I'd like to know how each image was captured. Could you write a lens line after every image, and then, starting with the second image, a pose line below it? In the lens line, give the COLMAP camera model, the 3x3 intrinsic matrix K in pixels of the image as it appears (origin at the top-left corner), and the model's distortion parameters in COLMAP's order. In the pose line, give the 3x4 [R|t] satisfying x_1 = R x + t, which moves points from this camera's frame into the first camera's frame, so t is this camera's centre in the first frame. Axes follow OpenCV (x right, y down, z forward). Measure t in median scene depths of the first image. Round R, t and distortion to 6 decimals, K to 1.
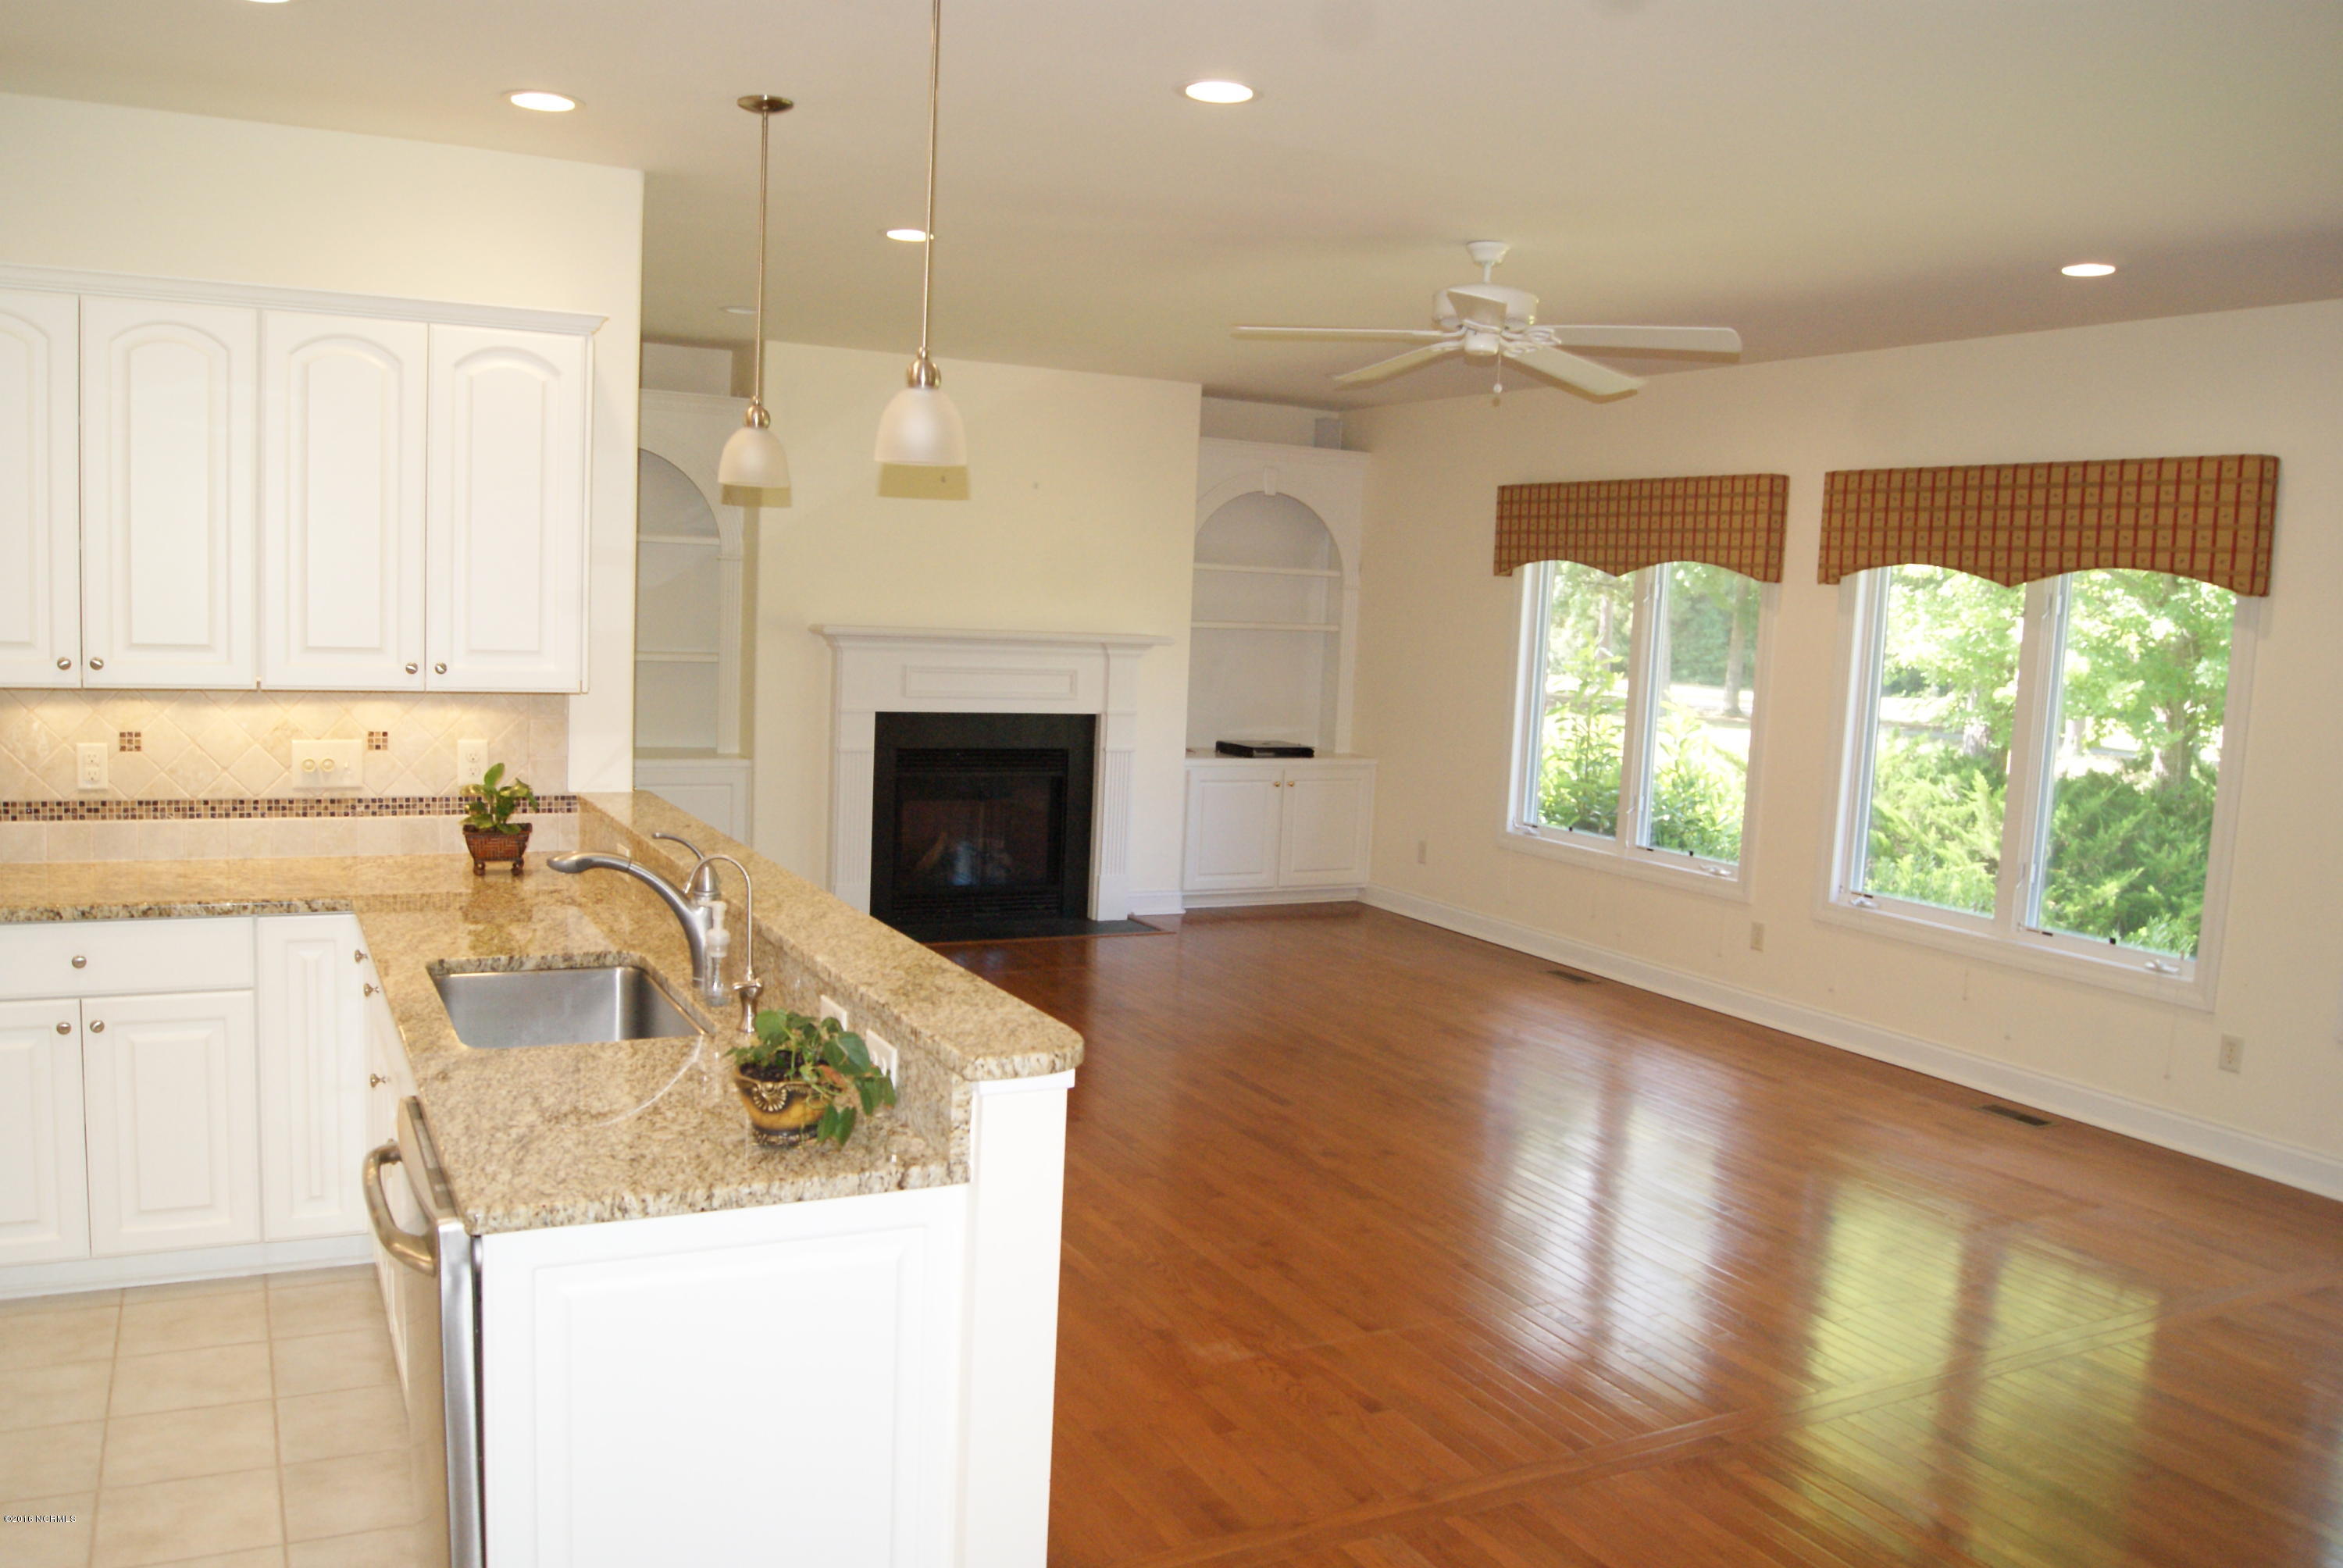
lens RADIAL K [[1874.6, 0, 1171.5], [0, 1874.6, 784.0], [0, 0, 1]] dist [-0.061784, 0.006611]
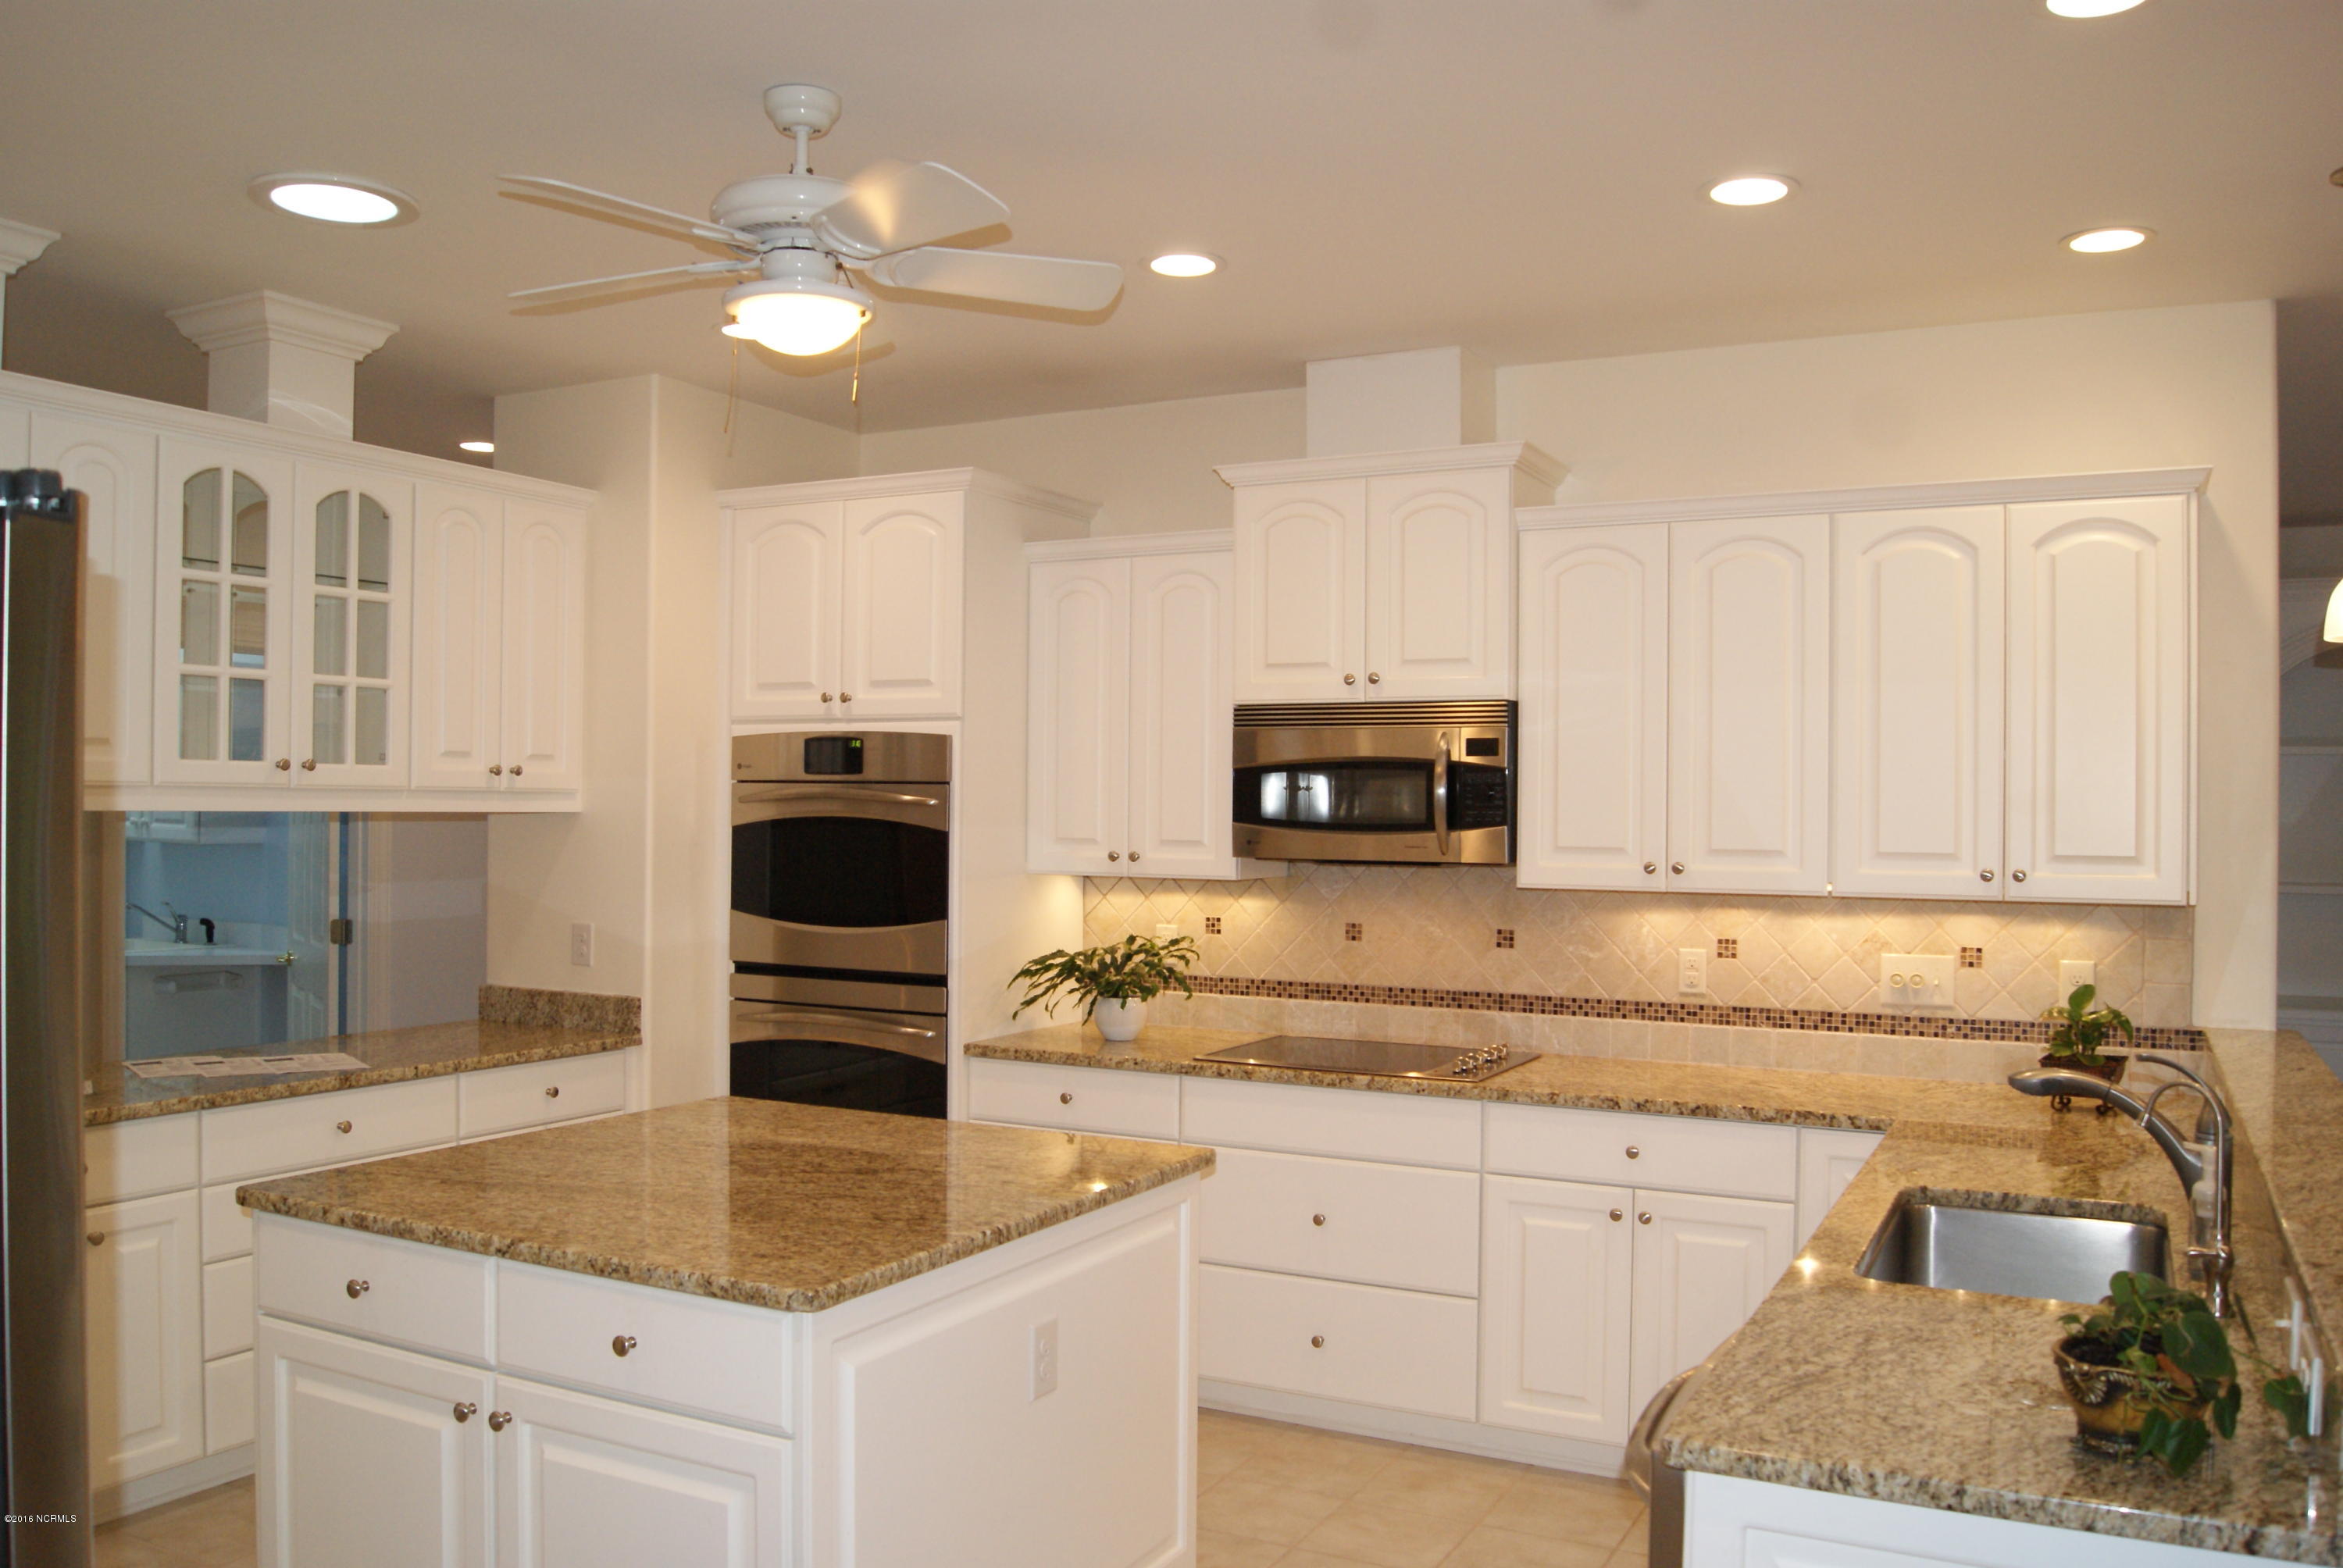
lens RADIAL K [[1874.6, 0, 1171.5], [0, 1874.6, 784.0], [0, 0, 1]] dist [-0.061784, 0.006611]
pose [[0.584036, -0.046235, -0.810410, 0.125947], [-0.070182, 0.991762, -0.107160, 0.024258], [0.808688, 0.119461, 0.575980, 0.178705]]
